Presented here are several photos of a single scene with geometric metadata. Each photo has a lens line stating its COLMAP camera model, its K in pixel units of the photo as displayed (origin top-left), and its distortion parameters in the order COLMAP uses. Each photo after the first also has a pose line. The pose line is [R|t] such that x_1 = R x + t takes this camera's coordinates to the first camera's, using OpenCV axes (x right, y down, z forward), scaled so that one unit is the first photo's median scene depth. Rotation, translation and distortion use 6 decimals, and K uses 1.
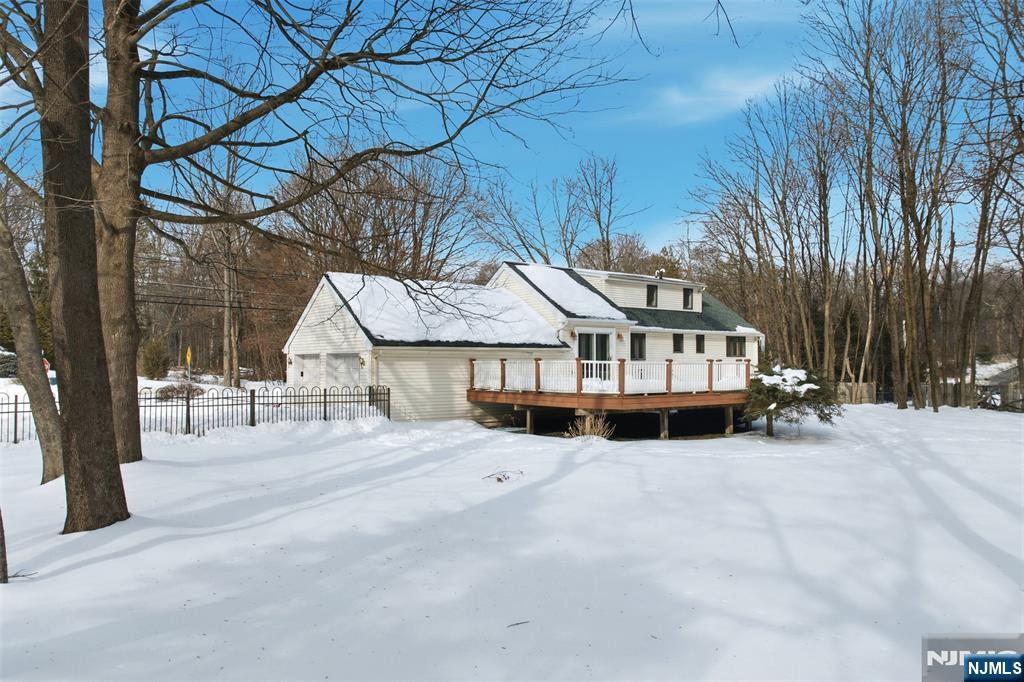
lens RADIAL K [[690.3, 0, 511.4], [0, 690.3, 355.3], [0, 0, 1]] dist [-0.001431, -0.001114]
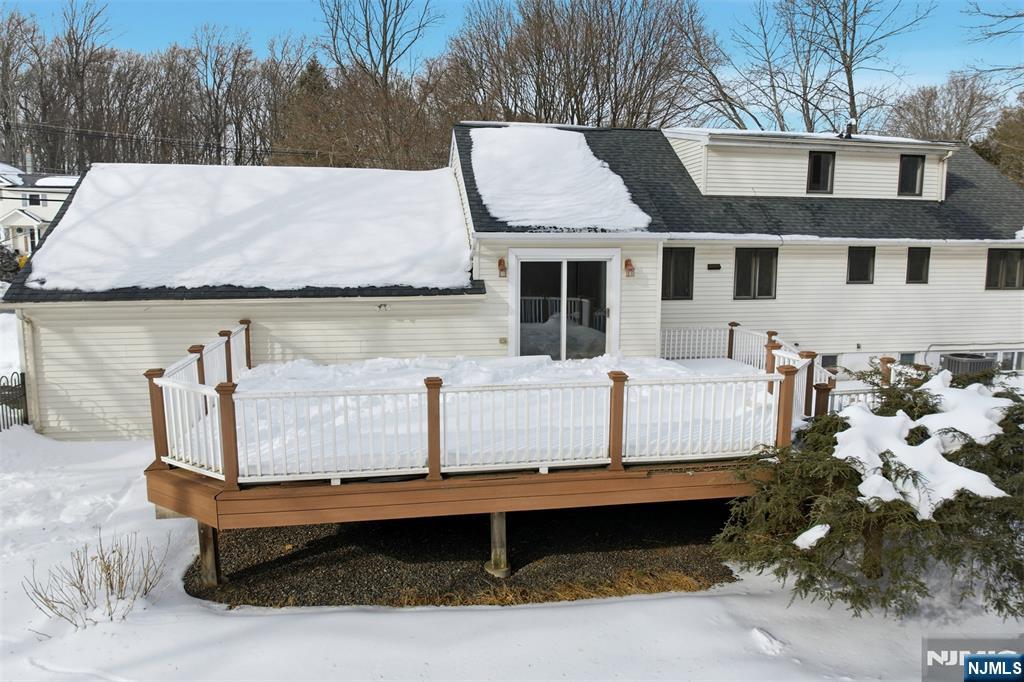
lens RADIAL K [[690.3, 0, 511.4], [0, 690.3, 355.3], [0, 0, 1]] dist [-0.001431, -0.001114]
pose [[0.896191, 0.065134, -0.438860, 0.271906], [0.004747, 0.987700, 0.156286, -0.037528], [0.443642, -0.142145, 0.884860, 0.477488]]
